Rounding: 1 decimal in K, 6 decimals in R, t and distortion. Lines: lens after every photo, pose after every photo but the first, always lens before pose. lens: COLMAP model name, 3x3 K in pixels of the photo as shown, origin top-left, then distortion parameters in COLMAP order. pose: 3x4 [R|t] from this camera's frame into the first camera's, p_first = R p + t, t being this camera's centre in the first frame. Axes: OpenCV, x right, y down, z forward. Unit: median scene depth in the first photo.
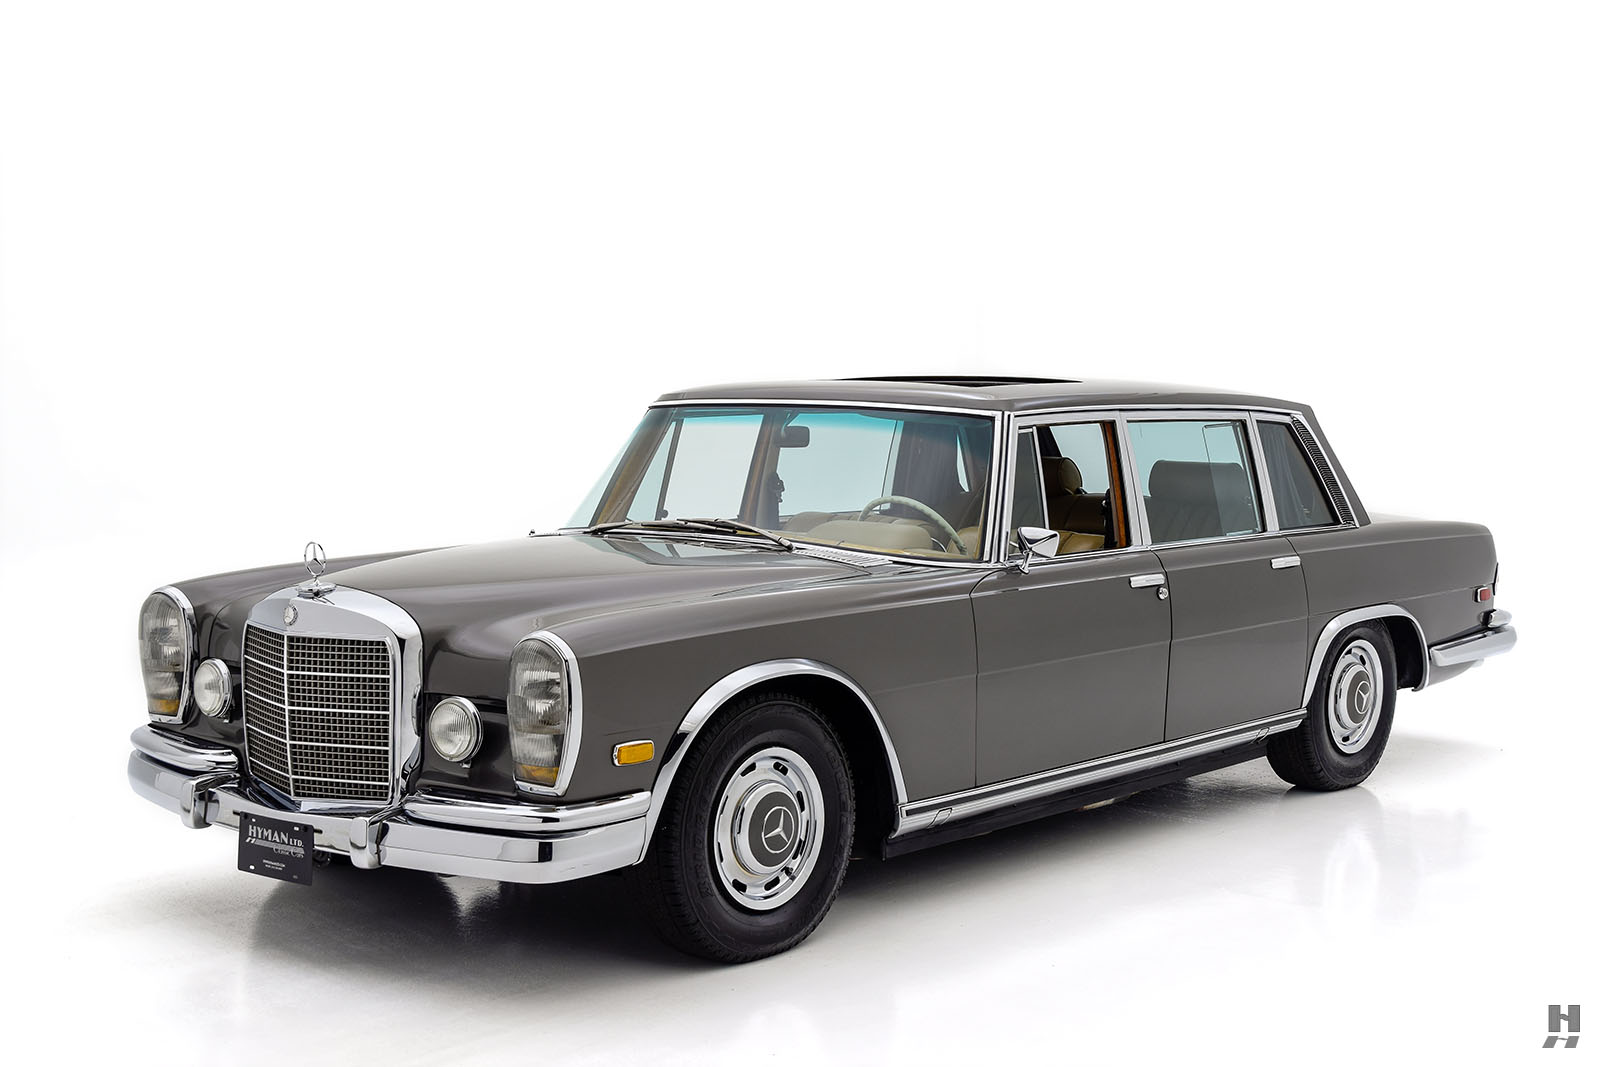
lens RADIAL K [[2205.2, 0, 805.6], [0, 2205.2, 541.8], [0, 0, 1]] dist [0.005465, 0.000000]
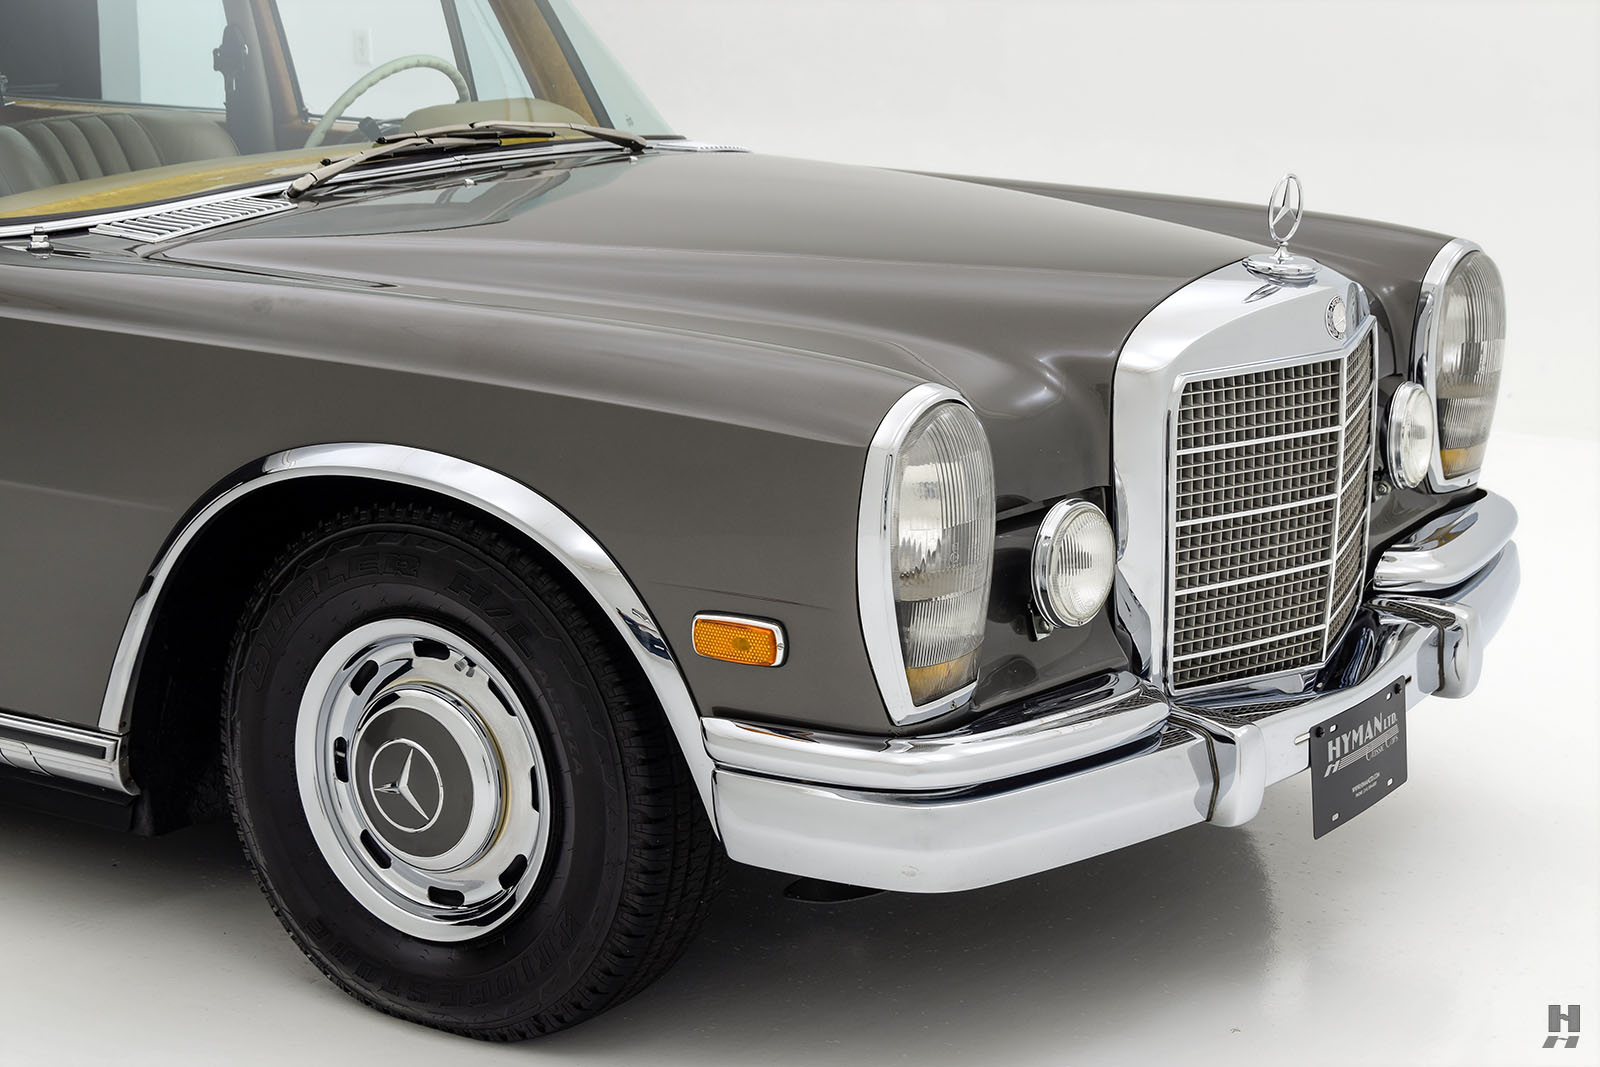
lens RADIAL K [[3058.2, 0, 795.9], [0, 3058.2, 546.6], [0, 0, 1]] dist [0.136358, 0.000000]
pose [[-0.109526, -0.228977, 0.967251, -0.926749], [0.078590, 0.968063, 0.238069, -0.096216], [-0.990872, 0.102091, -0.088032, 1.191349]]
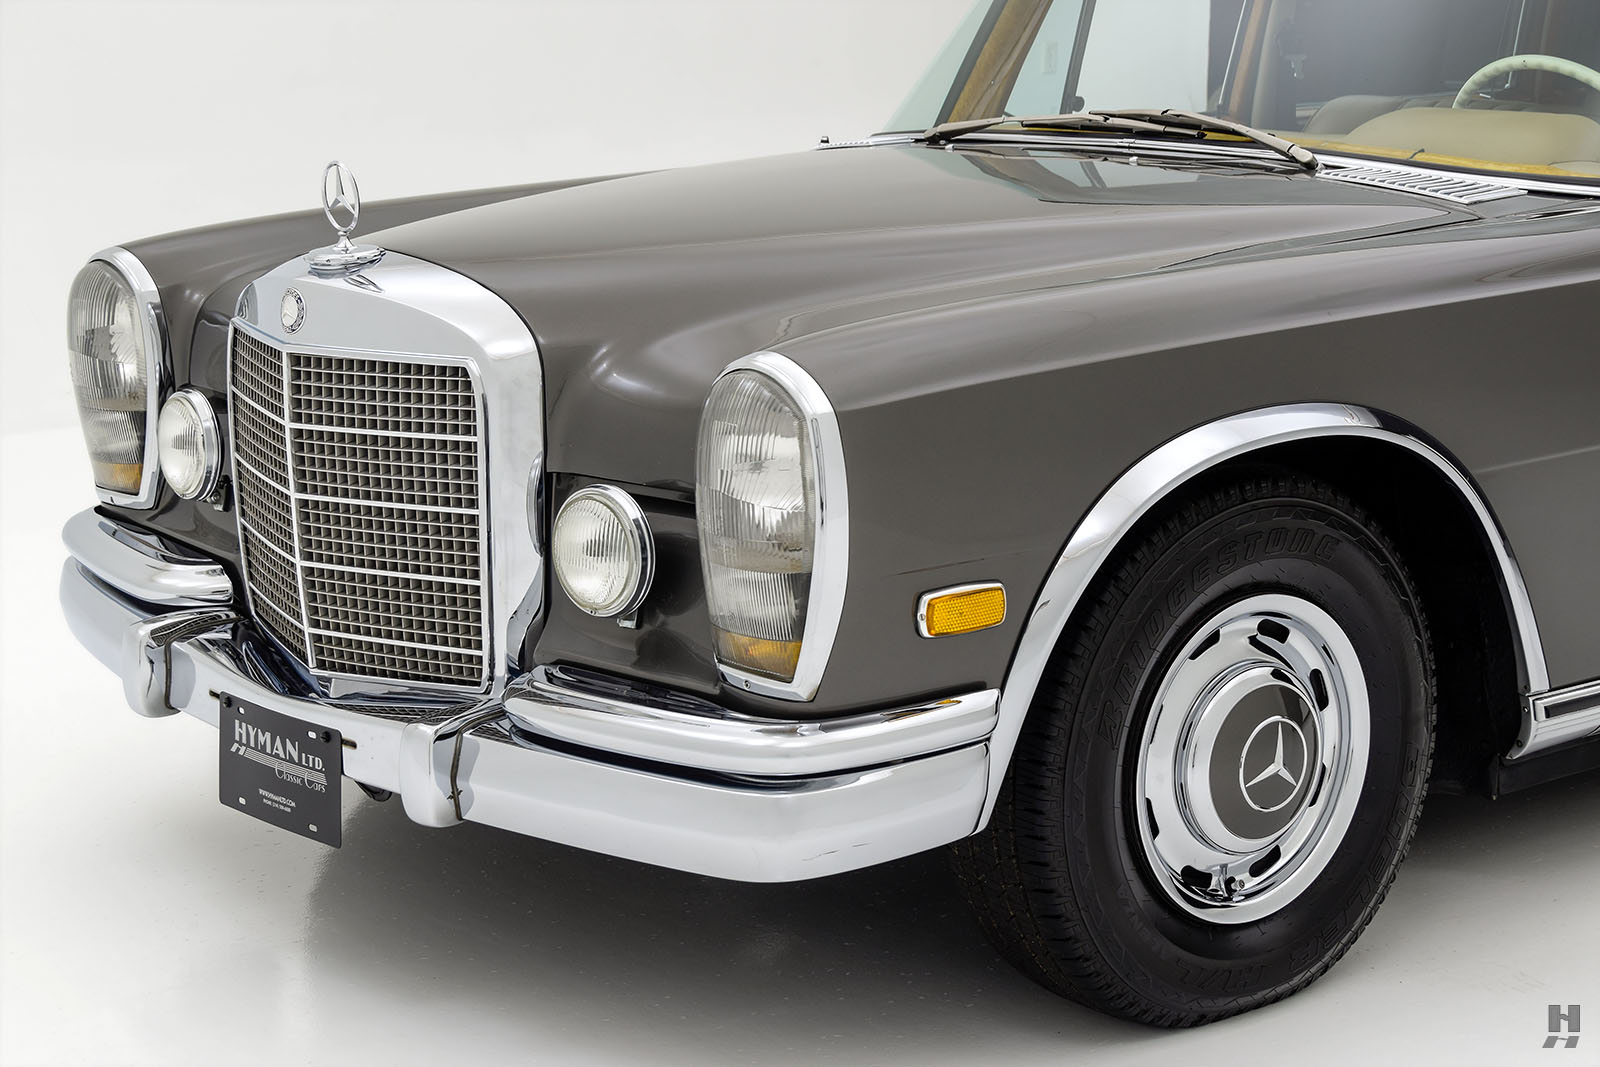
lens RADIAL K [[3058.2, 0, 814.2], [0, 3058.2, 568.9], [0, 0, 1]] dist [0.136358, 0.000000]
pose [[0.985082, 0.013766, -0.171535, 0.003090], [0.009180, 0.991172, 0.132262, 0.000091], [0.171841, -0.131863, 0.976259, 0.331844]]
